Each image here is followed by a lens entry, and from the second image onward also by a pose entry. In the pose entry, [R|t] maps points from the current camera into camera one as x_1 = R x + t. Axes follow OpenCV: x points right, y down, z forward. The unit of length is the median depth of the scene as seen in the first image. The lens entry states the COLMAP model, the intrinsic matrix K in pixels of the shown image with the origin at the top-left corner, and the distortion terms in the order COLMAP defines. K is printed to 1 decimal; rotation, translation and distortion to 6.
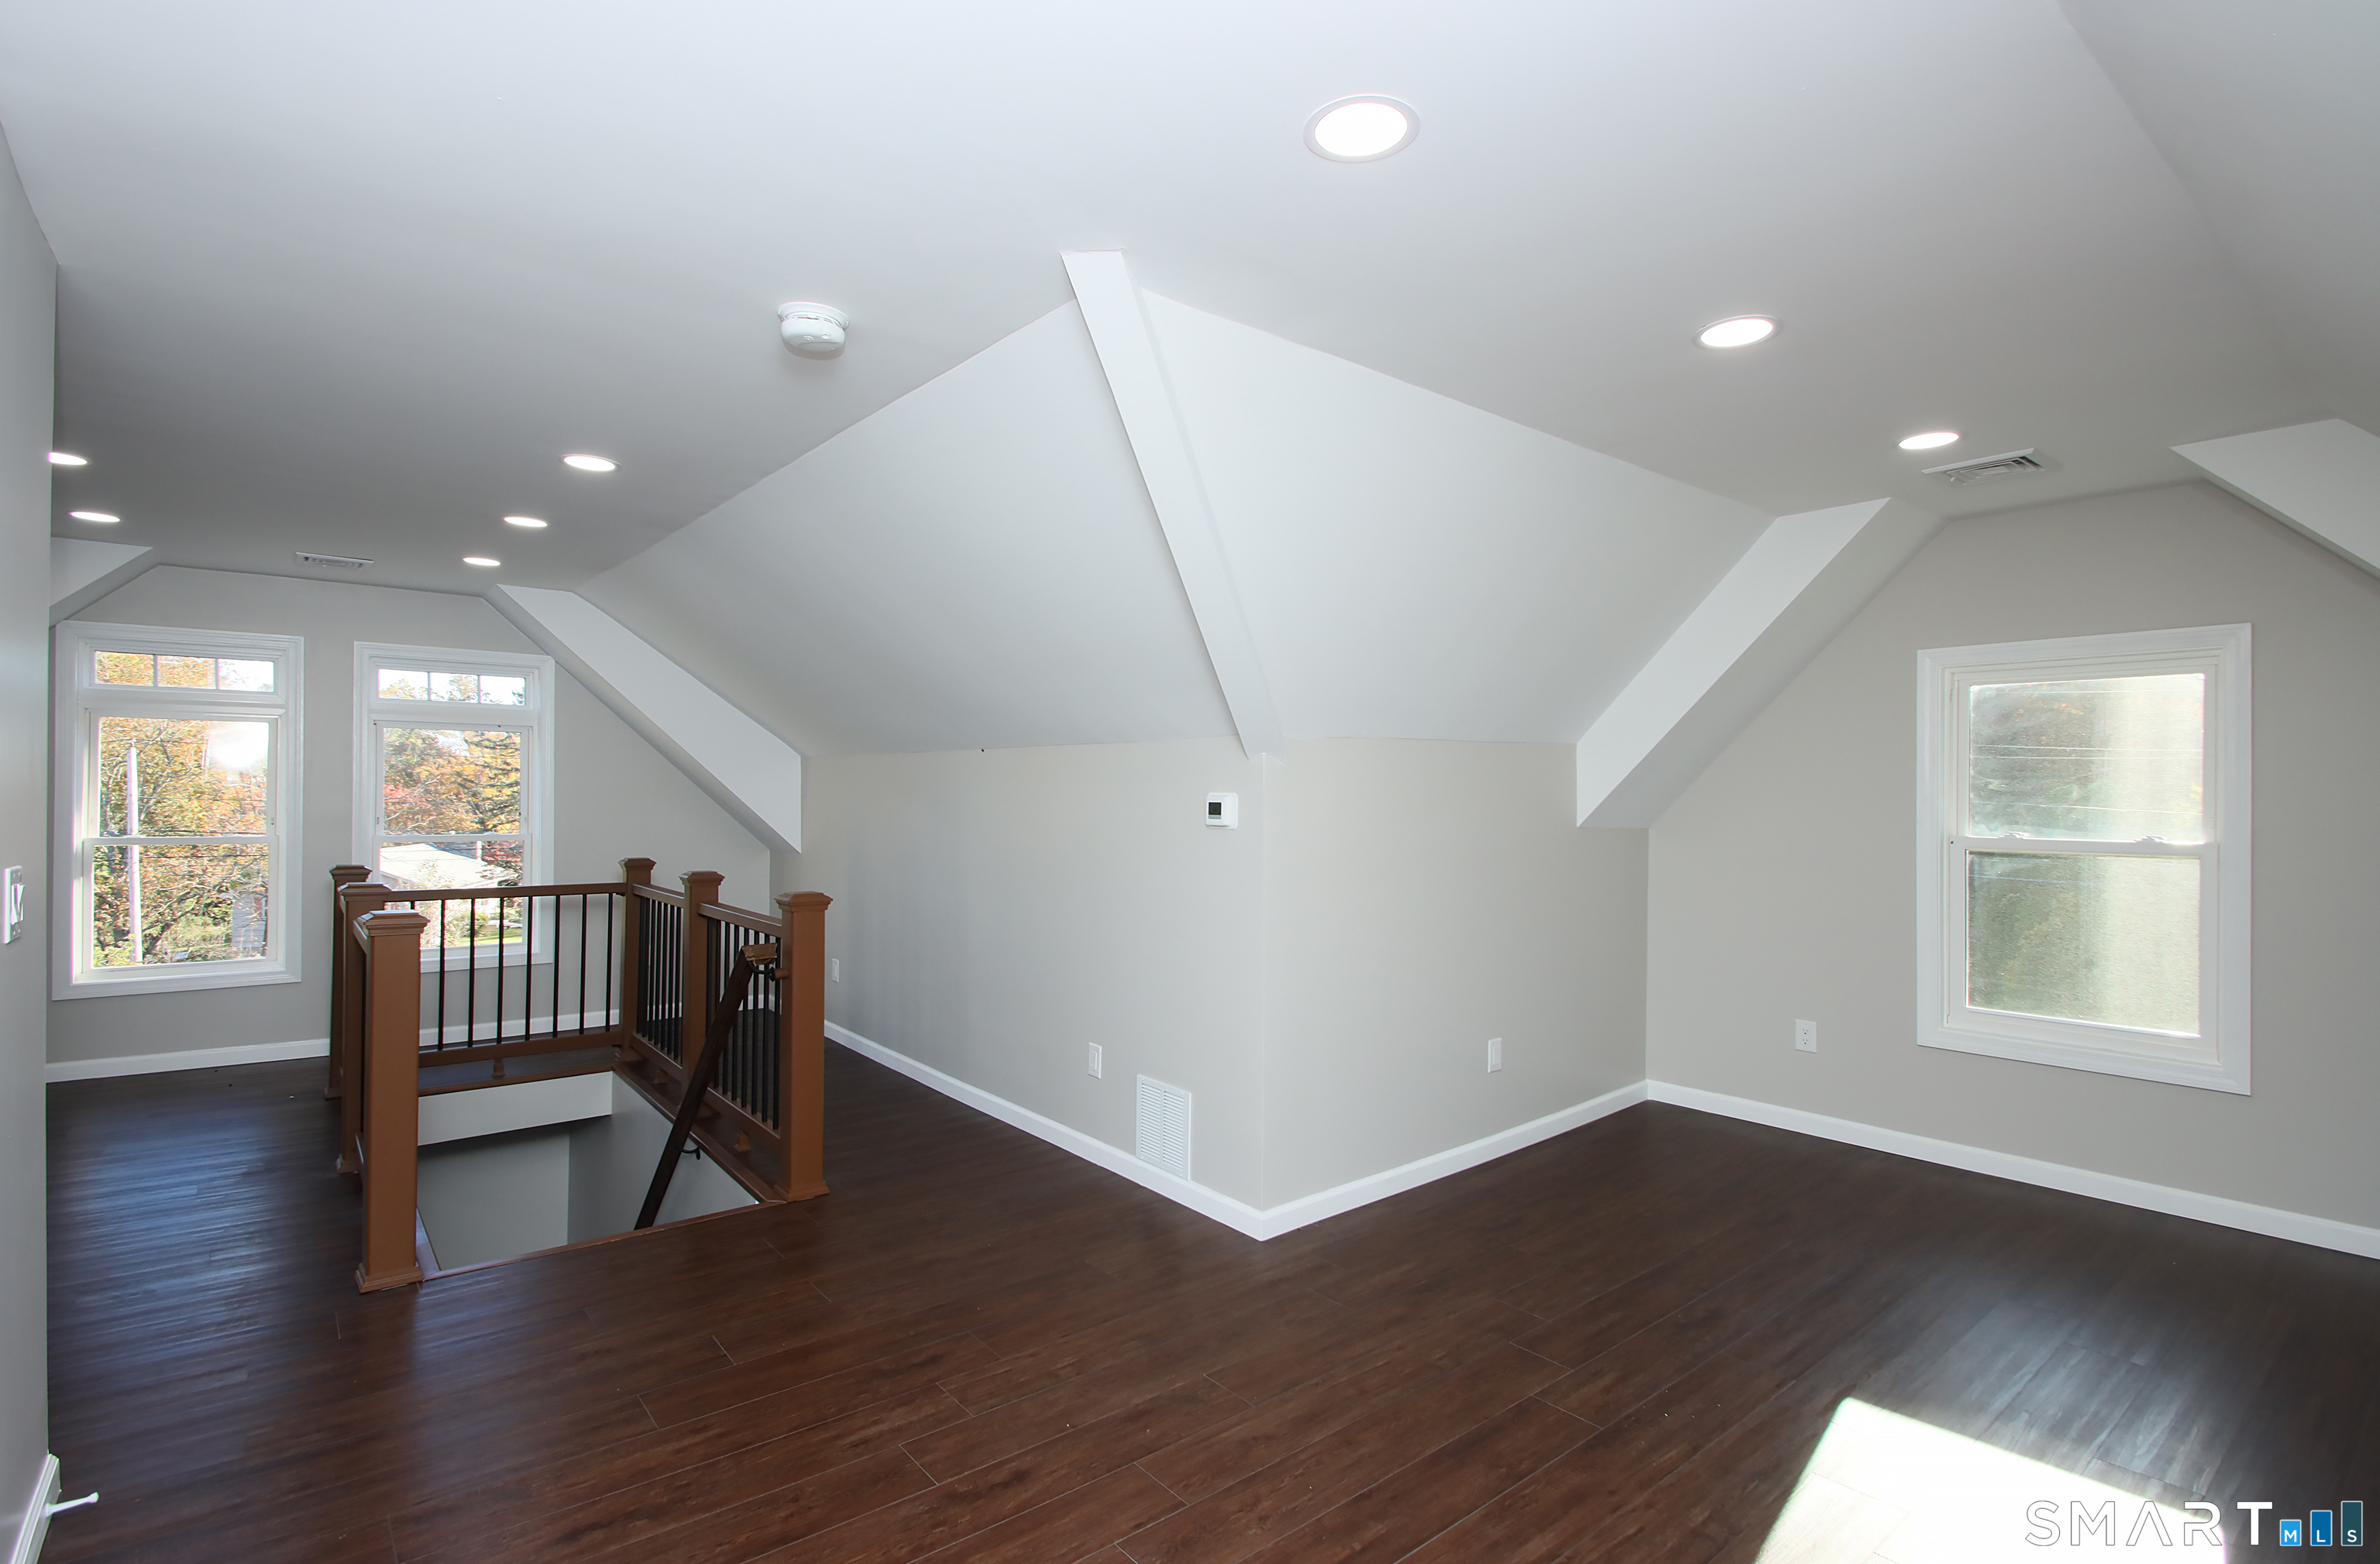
lens RADIAL K [[1108.2, 0, 1187.0], [0, 1108.2, 823.8], [0, 0, 1]] dist [0.074740, -0.000228]
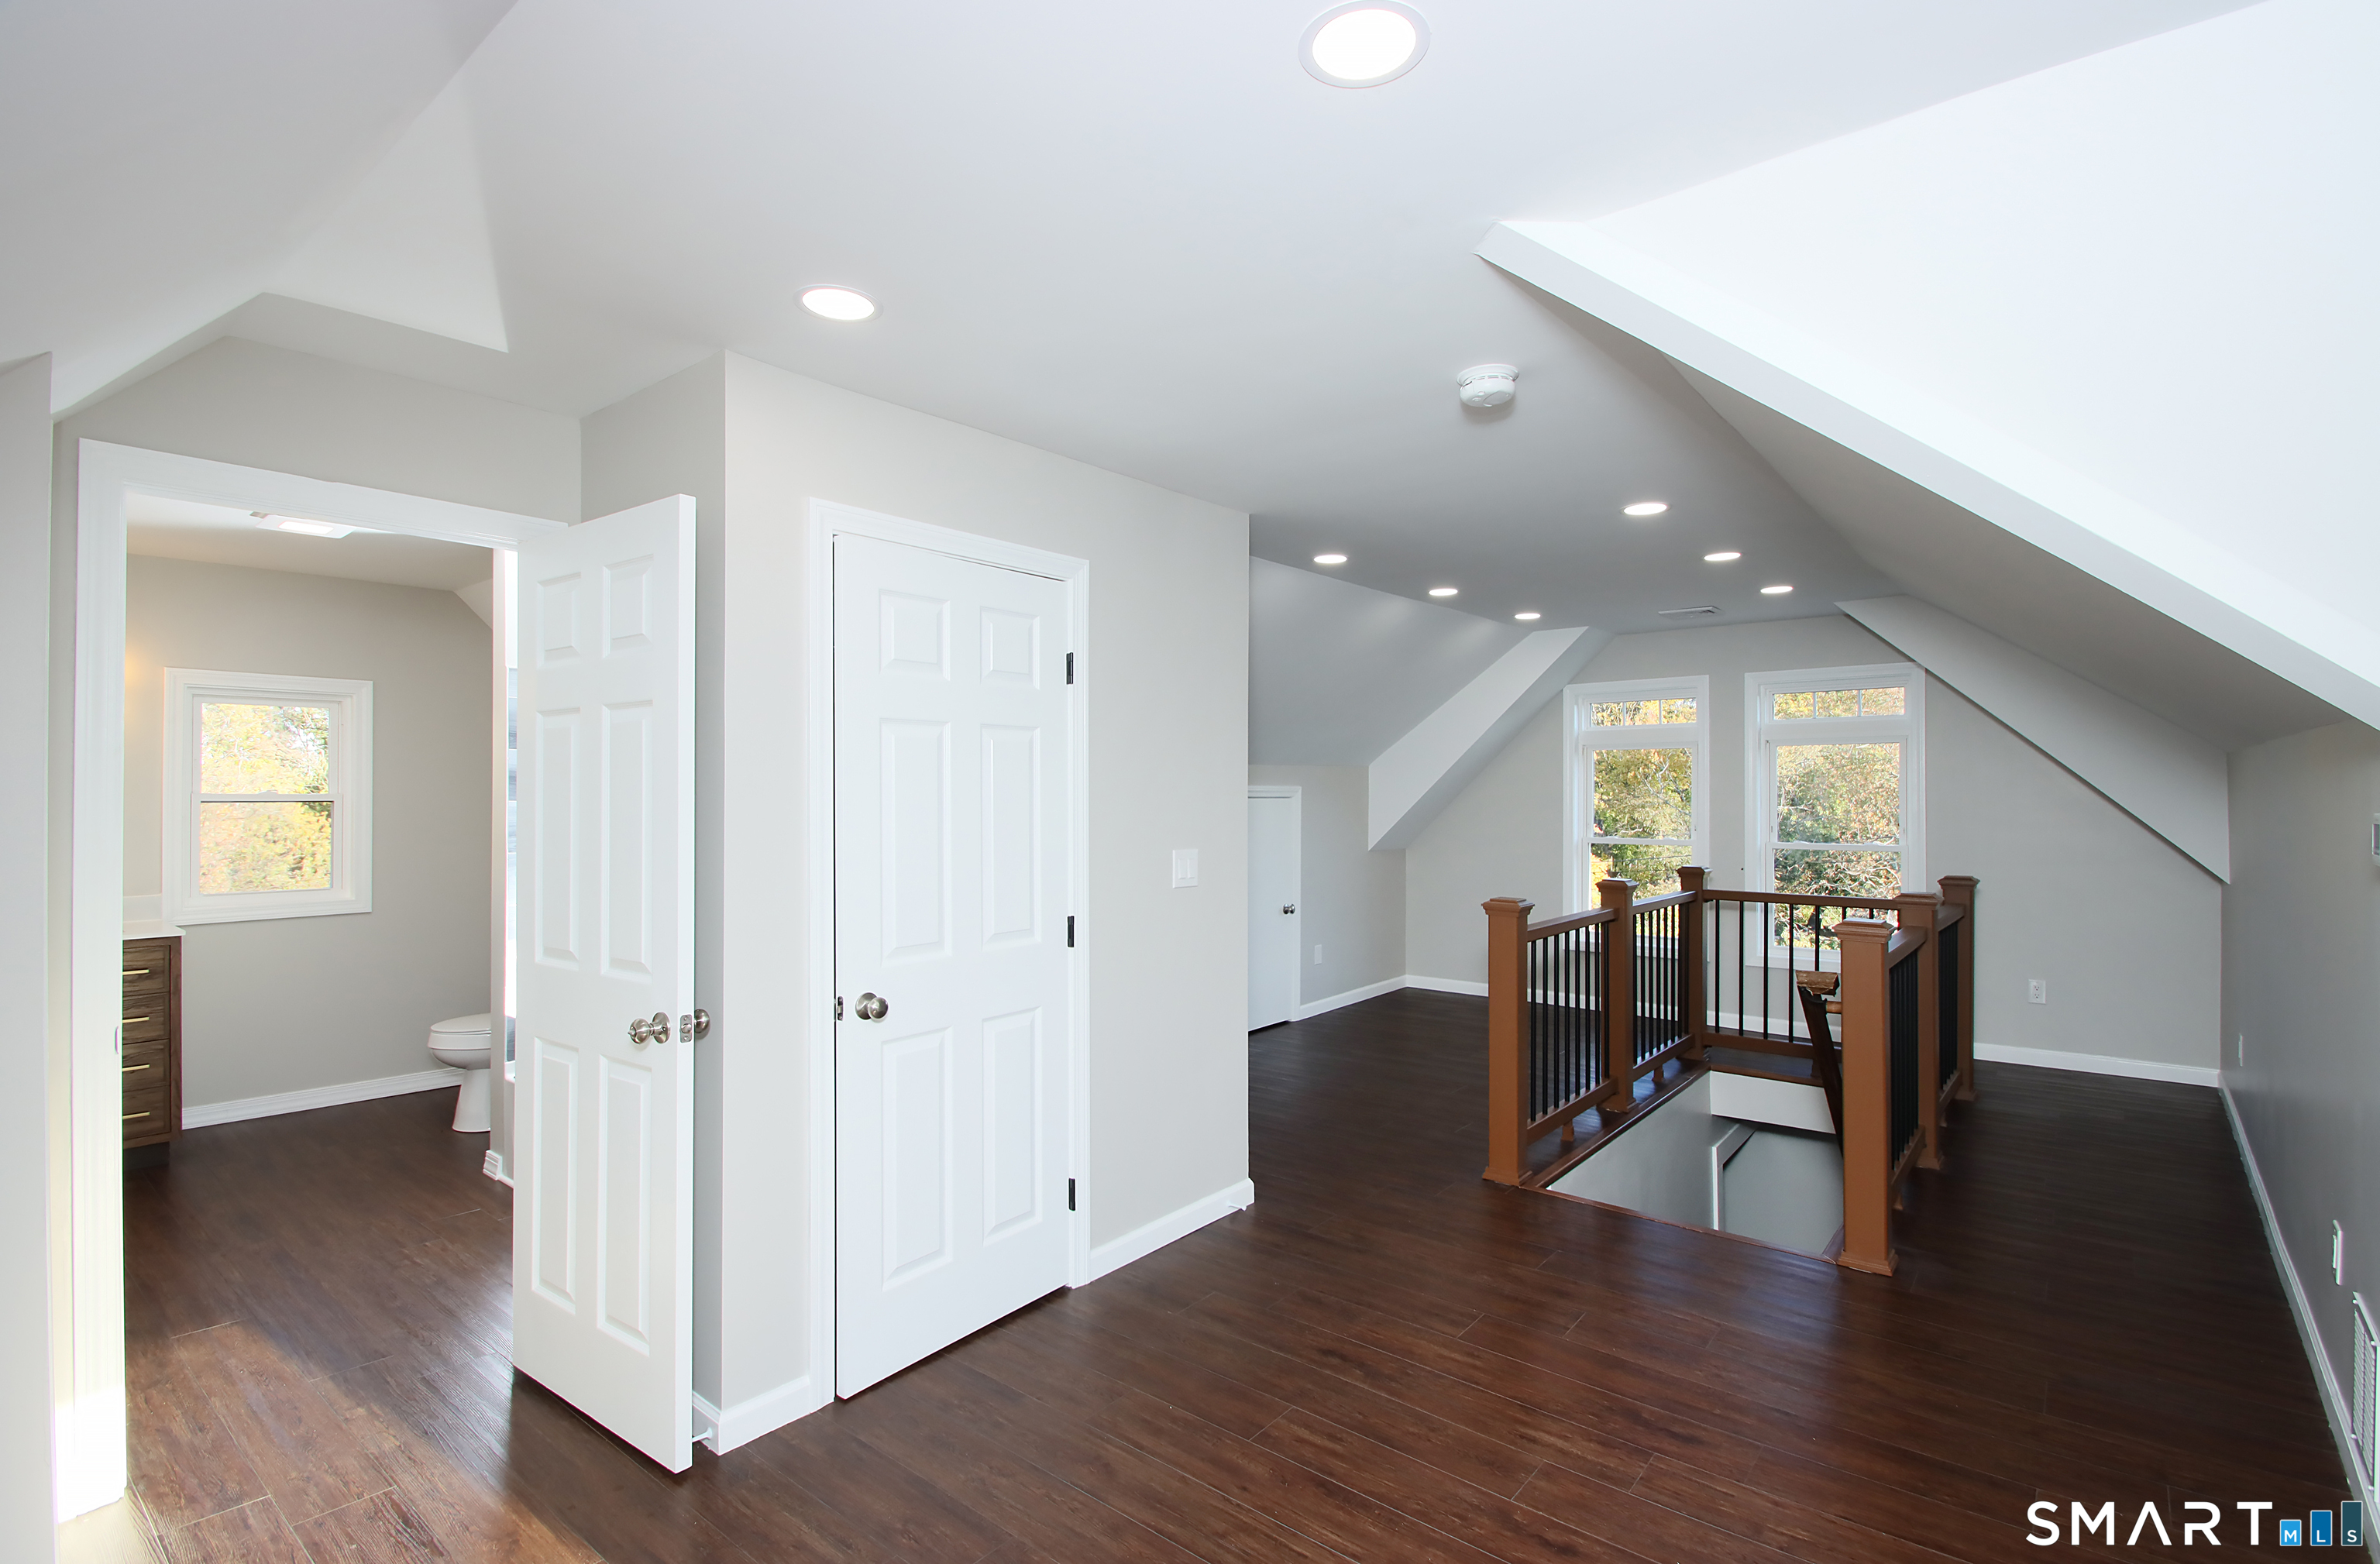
lens RADIAL K [[1131.5, 0, 1176.1], [0, 1131.5, 783.6], [0, 0, 1]] dist [0.020857, -0.000721]
pose [[0.249869, -0.014165, -0.968176, 0.527664], [-0.031169, 0.999257, -0.022664, -0.007126], [0.967778, 0.035840, 0.249242, 0.351501]]
